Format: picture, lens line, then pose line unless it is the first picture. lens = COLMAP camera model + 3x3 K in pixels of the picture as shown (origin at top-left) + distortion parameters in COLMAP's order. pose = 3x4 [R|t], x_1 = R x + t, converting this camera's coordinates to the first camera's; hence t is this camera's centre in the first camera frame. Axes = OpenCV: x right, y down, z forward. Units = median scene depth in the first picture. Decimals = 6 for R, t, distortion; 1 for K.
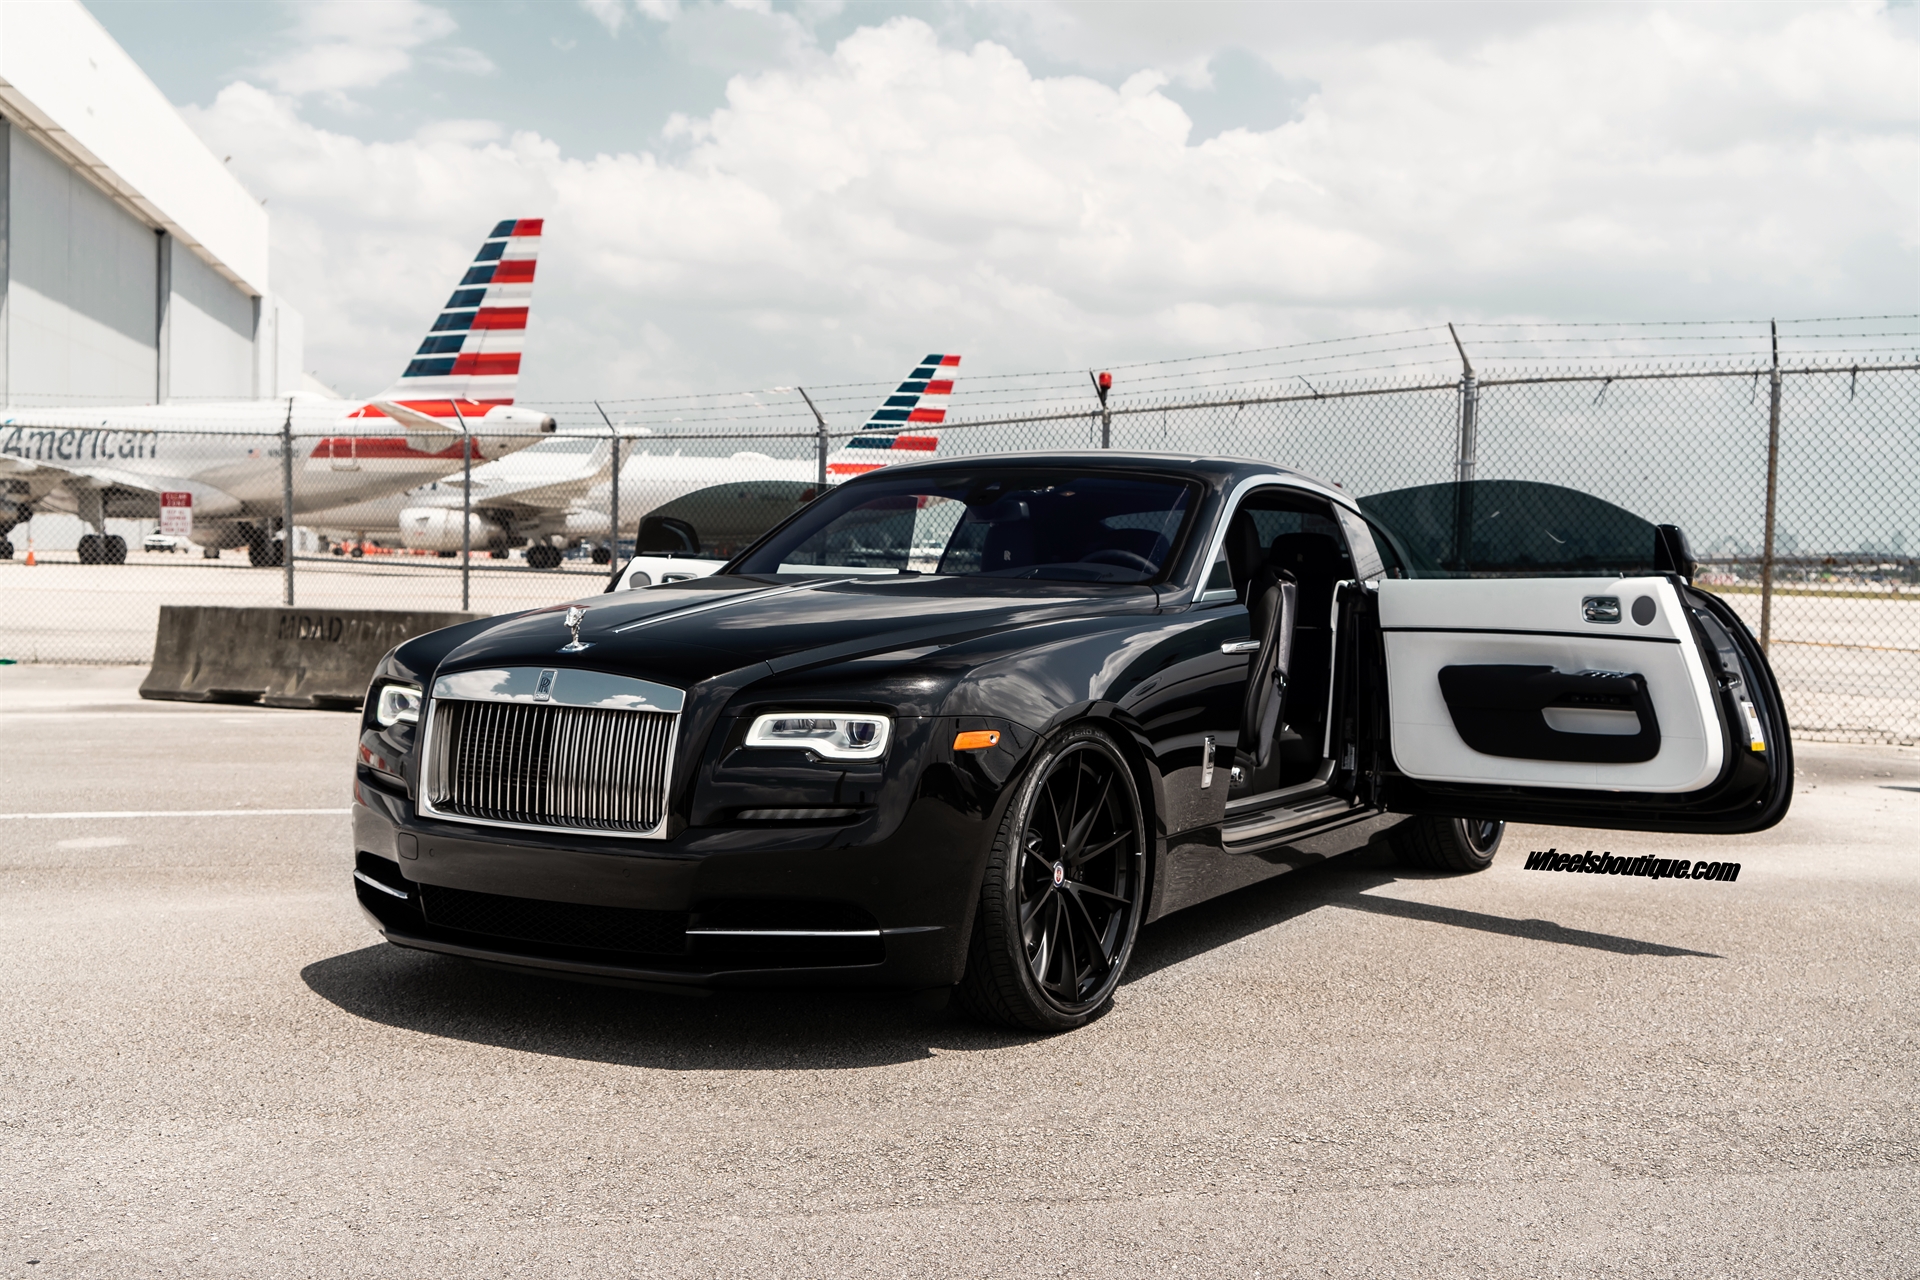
lens RADIAL K [[2267.7, 0, 1023.3], [0, 2267.7, 660.6], [0, 0, 1]] dist [-0.000980, 0.000000]
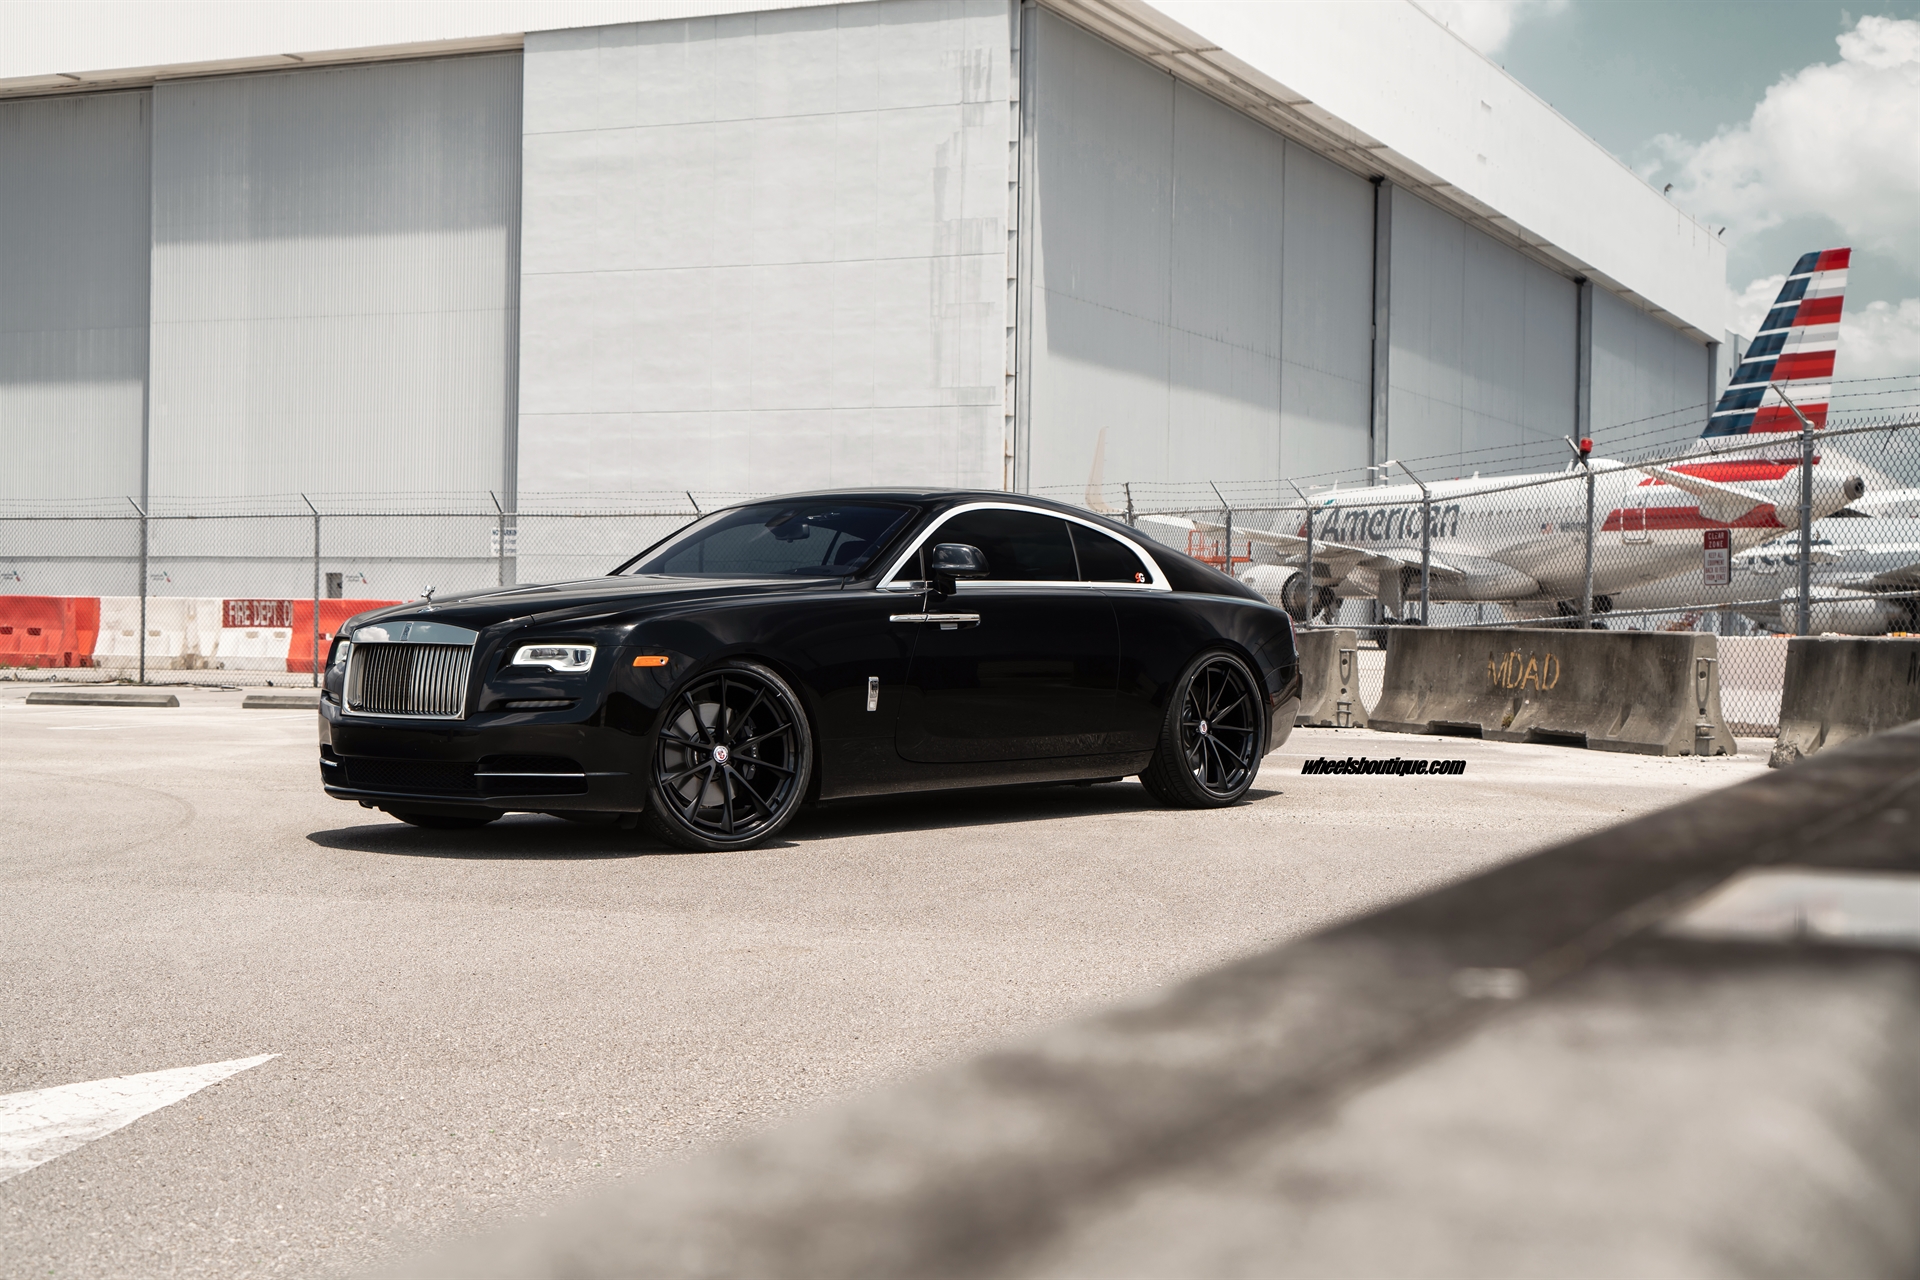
lens RADIAL K [[2853.1, 0, 963.7], [0, 2853.1, 590.6], [0, 0, 1]] dist [0.074856, 0.000000]
pose [[0.813851, -0.016987, -0.580826, 0.146662], [-0.022532, 0.997898, -0.060756, 0.010081], [0.580637, 0.062534, 0.811758, -0.079868]]
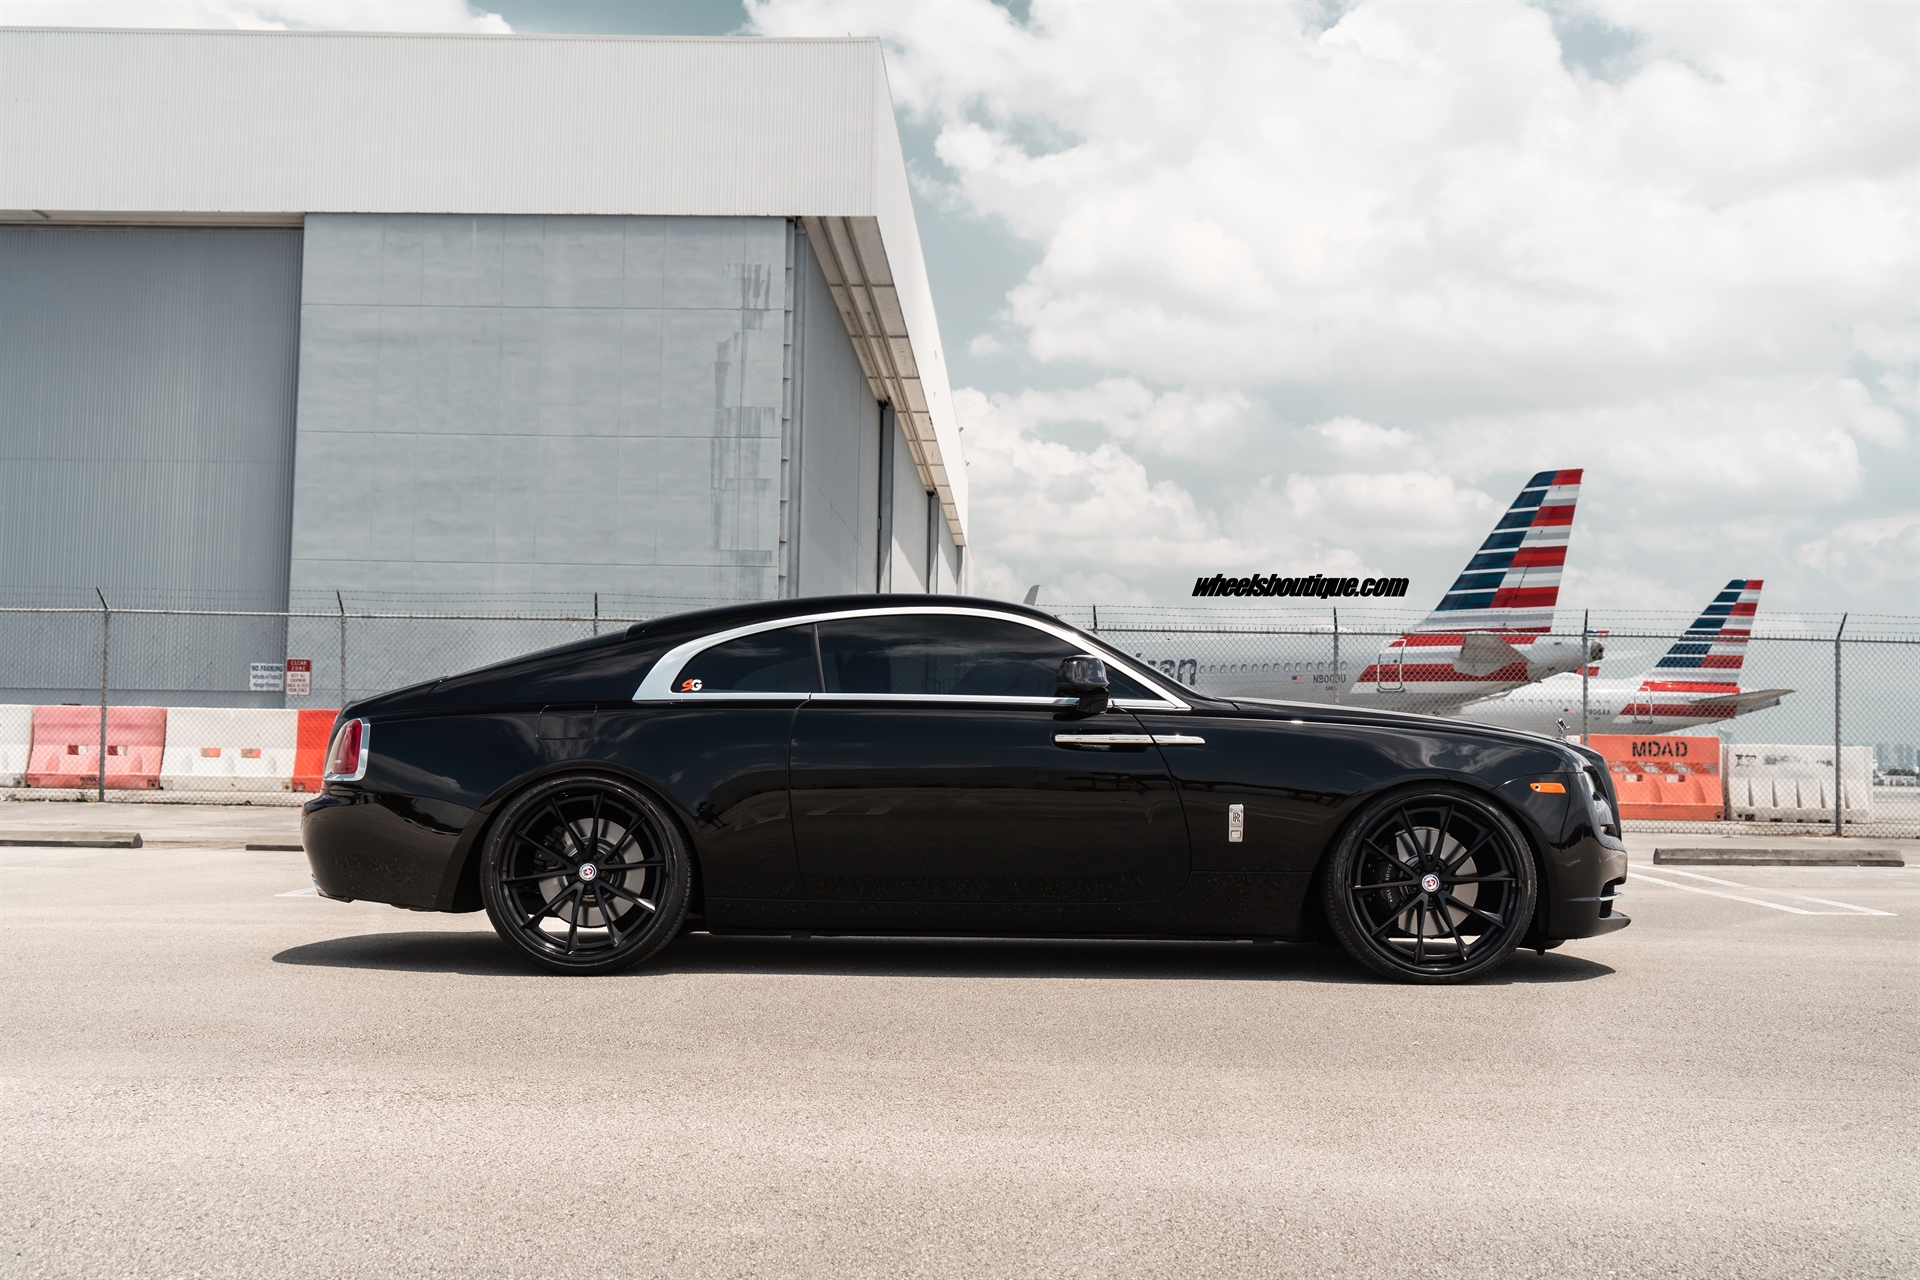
lens RADIAL K [[2093.2, 0, 944.1], [0, 2093.2, 628.5], [0, 0, 1]] dist [0.059850, 0.000000]
pose [[0.976279, -0.020610, -0.215533, -0.294302], [-0.003959, 0.993594, -0.112944, 0.004735], [0.216480, 0.111118, 0.969943, -0.081098]]
